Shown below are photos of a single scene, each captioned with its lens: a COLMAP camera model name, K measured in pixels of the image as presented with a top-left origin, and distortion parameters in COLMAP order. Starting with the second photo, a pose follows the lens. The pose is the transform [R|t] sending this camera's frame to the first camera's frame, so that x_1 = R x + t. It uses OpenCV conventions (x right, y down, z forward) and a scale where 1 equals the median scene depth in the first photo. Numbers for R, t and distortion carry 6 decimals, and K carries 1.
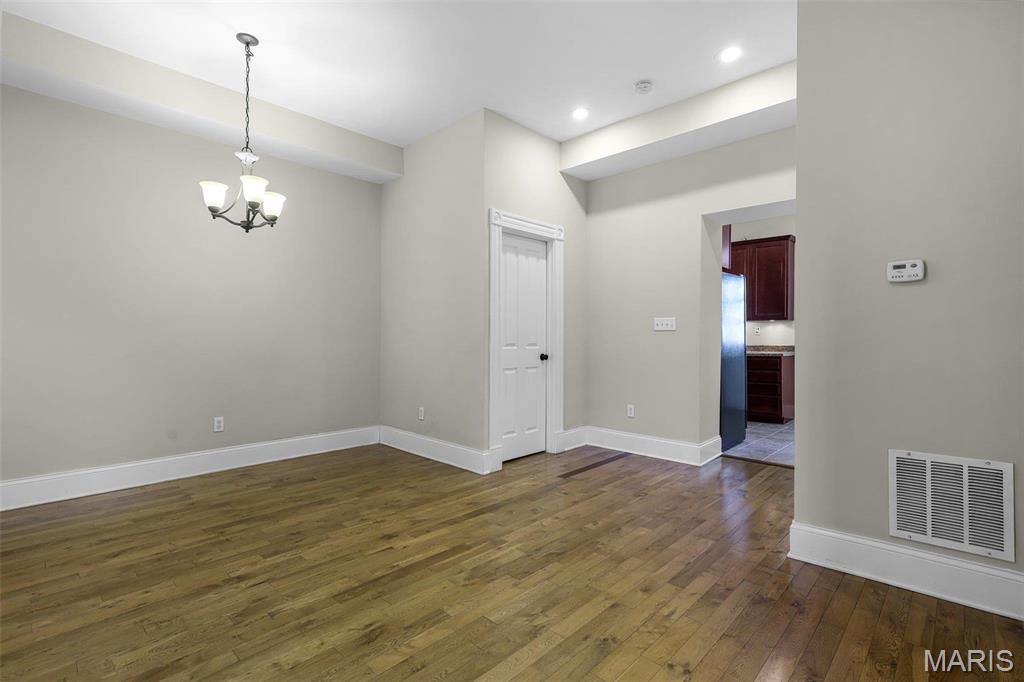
lens RADIAL K [[477.8, 0, 514.5], [0, 477.8, 342.5], [0, 0, 1]] dist [0.000548, -0.000141]
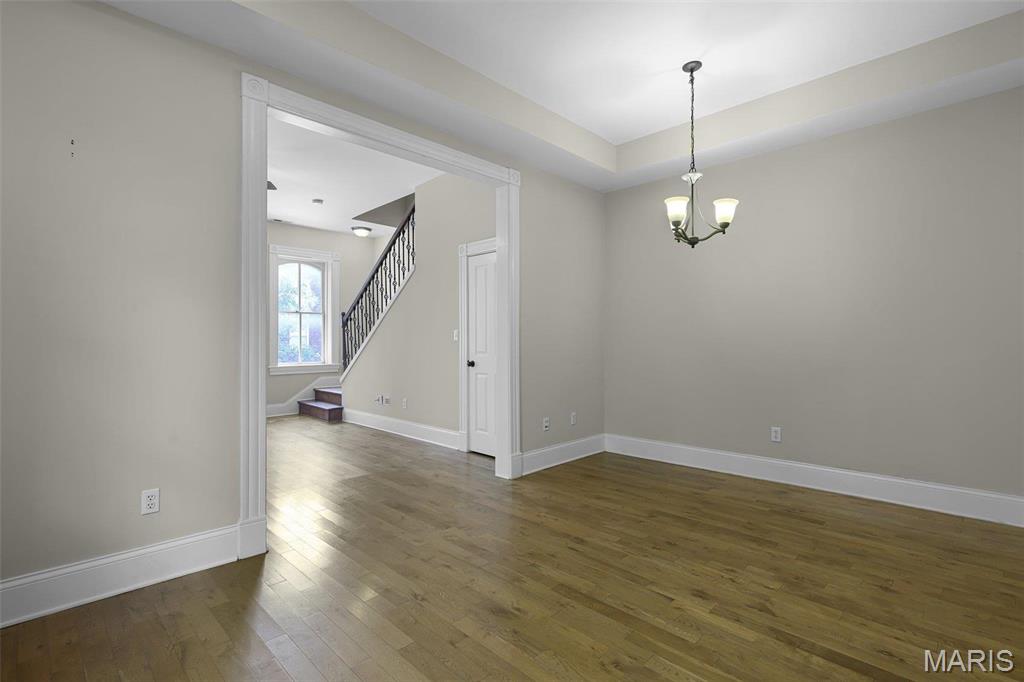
lens RADIAL K [[477.8, 0, 514.5], [0, 477.8, 342.5], [0, 0, 1]] dist [0.000548, -0.000141]
pose [[-0.020232, -0.004134, -0.999787, 0.520028], [-0.008011, 0.999960, -0.003972, -0.014139], [0.999763, 0.007929, -0.020264, 0.652282]]
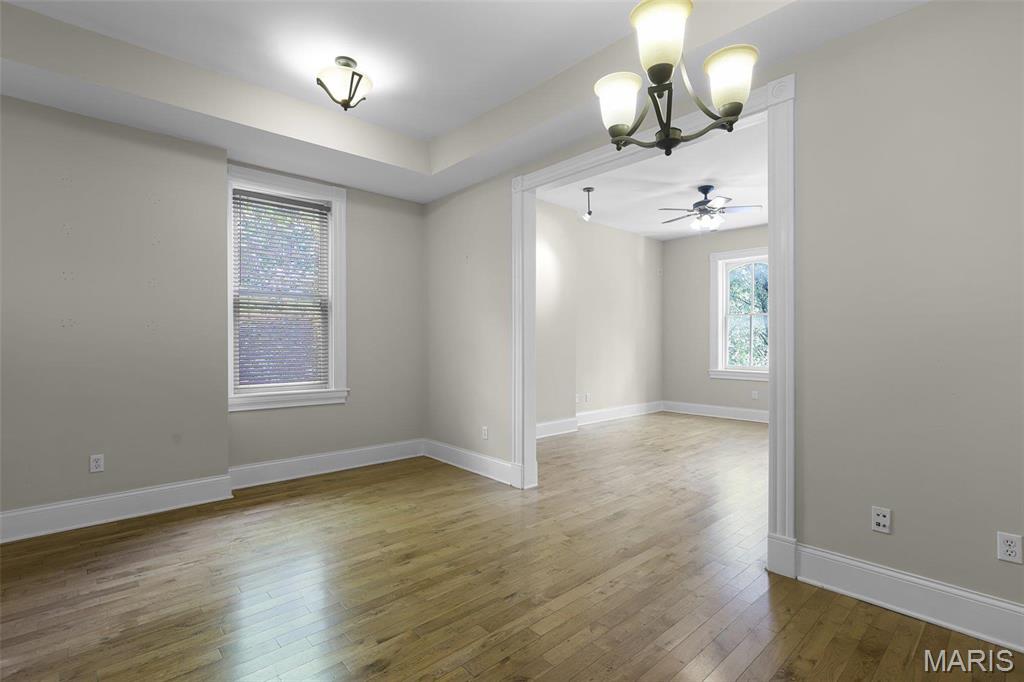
lens RADIAL K [[480.3, 0, 514.1], [0, 480.3, 349.9], [0, 0, 1]] dist [0.002363, 0.000265]
pose [[-0.997263, -0.008135, 0.073489, -0.467614], [-0.005941, 0.999531, 0.030032, -0.057469], [-0.073698, 0.029514, -0.996844, 1.541899]]
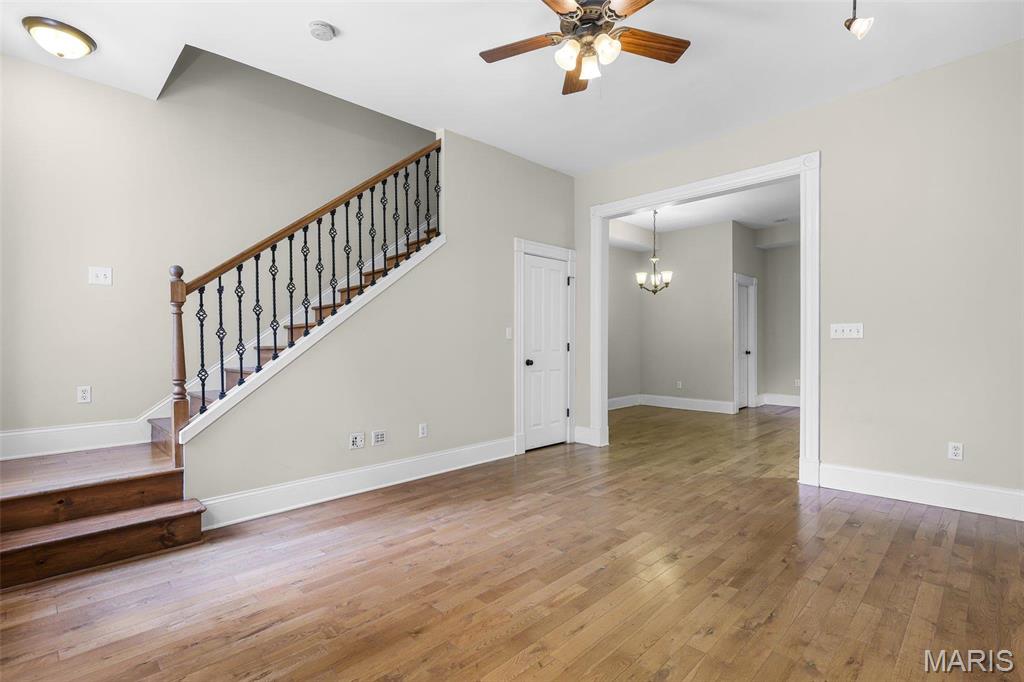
lens RADIAL K [[482.8, 0, 507.2], [0, 482.8, 358.5], [0, 0, 1]] dist [0.001367, 0.000322]
pose [[0.999538, -0.012232, -0.027833, -1.209867], [0.012855, 0.999669, 0.022291, 0.002943], [0.027551, -0.022638, 0.999364, -1.251662]]
